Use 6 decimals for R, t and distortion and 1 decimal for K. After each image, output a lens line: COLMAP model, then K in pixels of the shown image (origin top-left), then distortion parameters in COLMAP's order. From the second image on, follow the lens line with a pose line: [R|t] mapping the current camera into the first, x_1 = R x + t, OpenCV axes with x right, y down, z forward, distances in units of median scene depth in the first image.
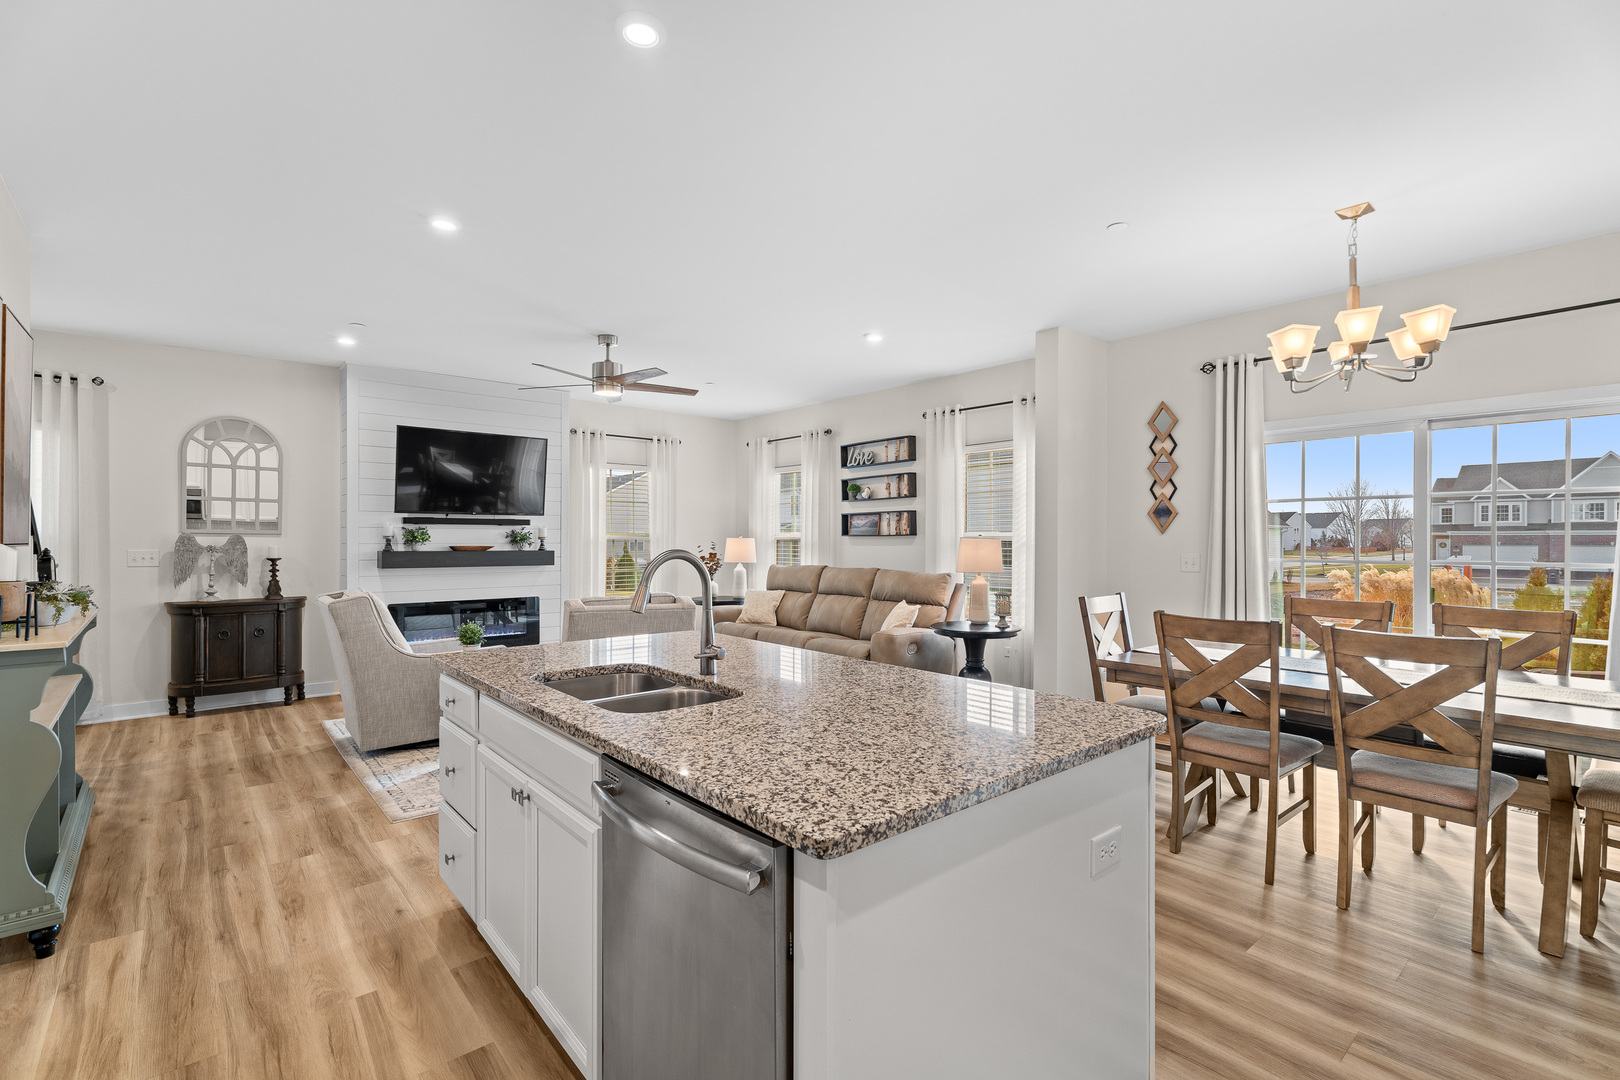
lens RADIAL K [[710.6, 0, 810.0], [0, 710.6, 540.0], [0, 0, 1]] dist [-0.001185, -0.000124]
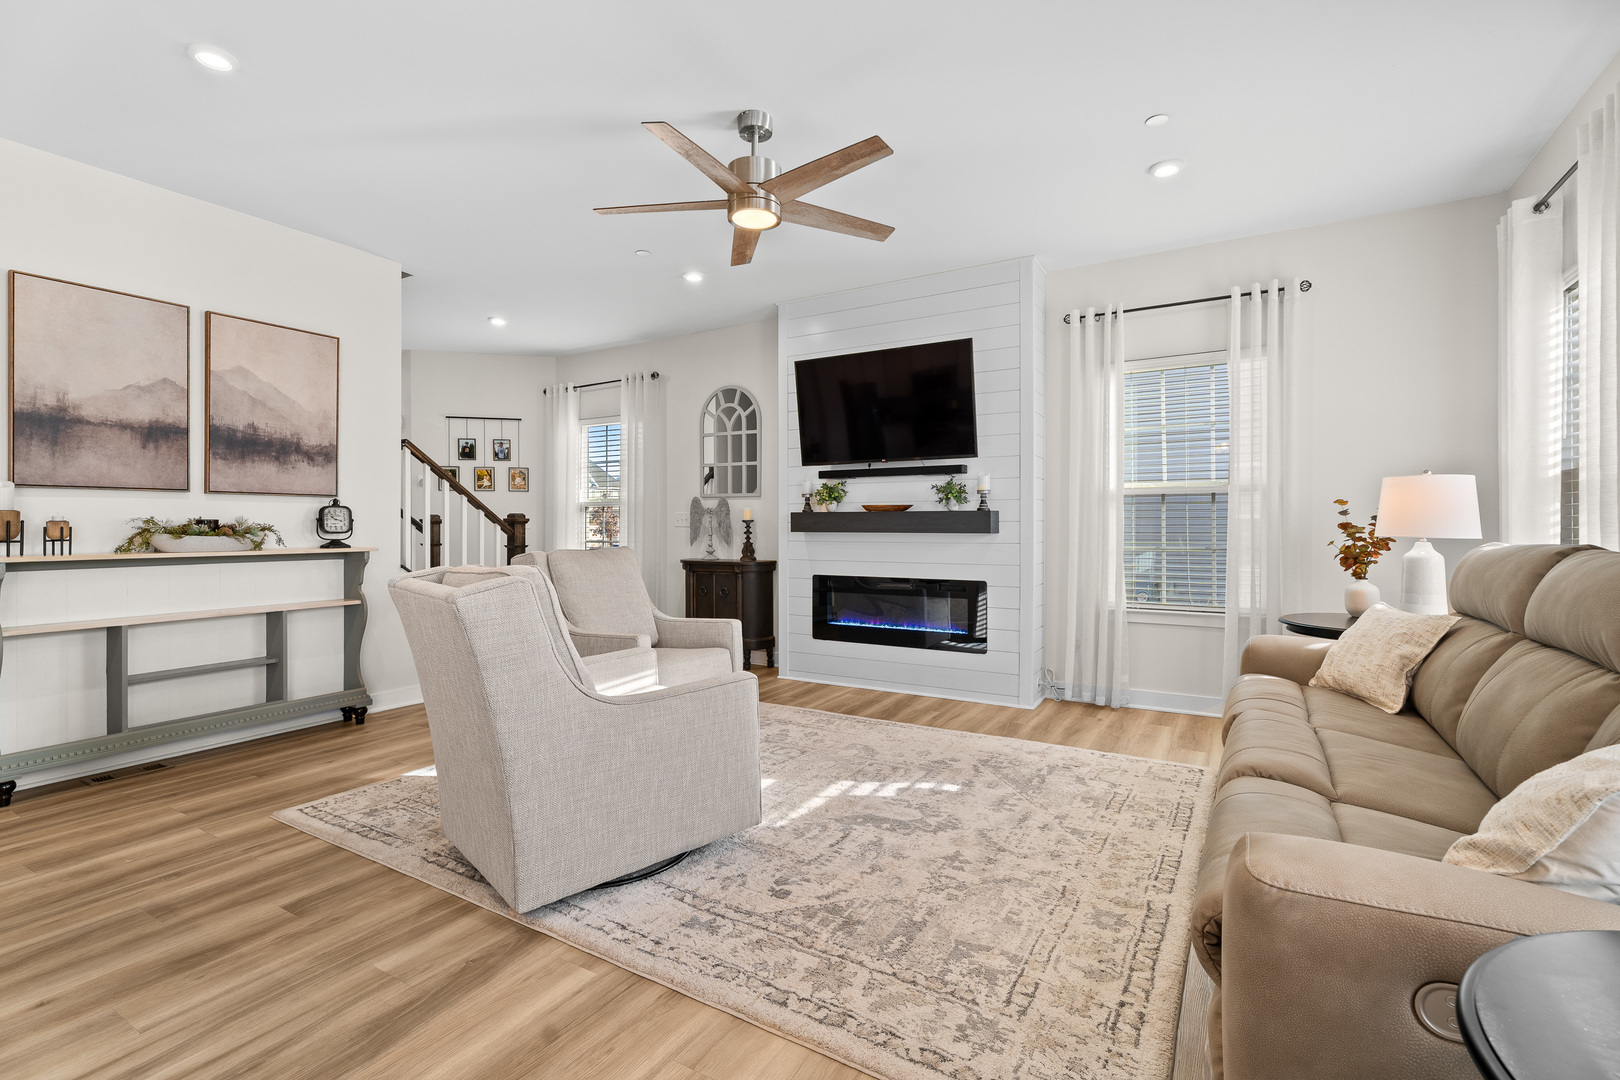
lens RADIAL K [[710.6, 0, 810.0], [0, 710.6, 540.0], [0, 0, 1]] dist [-0.001185, -0.000124]
pose [[0.337437, 0.017615, -0.941183, 0.212491], [-0.000667, 0.999829, 0.018474, 0.033690], [0.941348, -0.005606, 0.337391, 0.713864]]
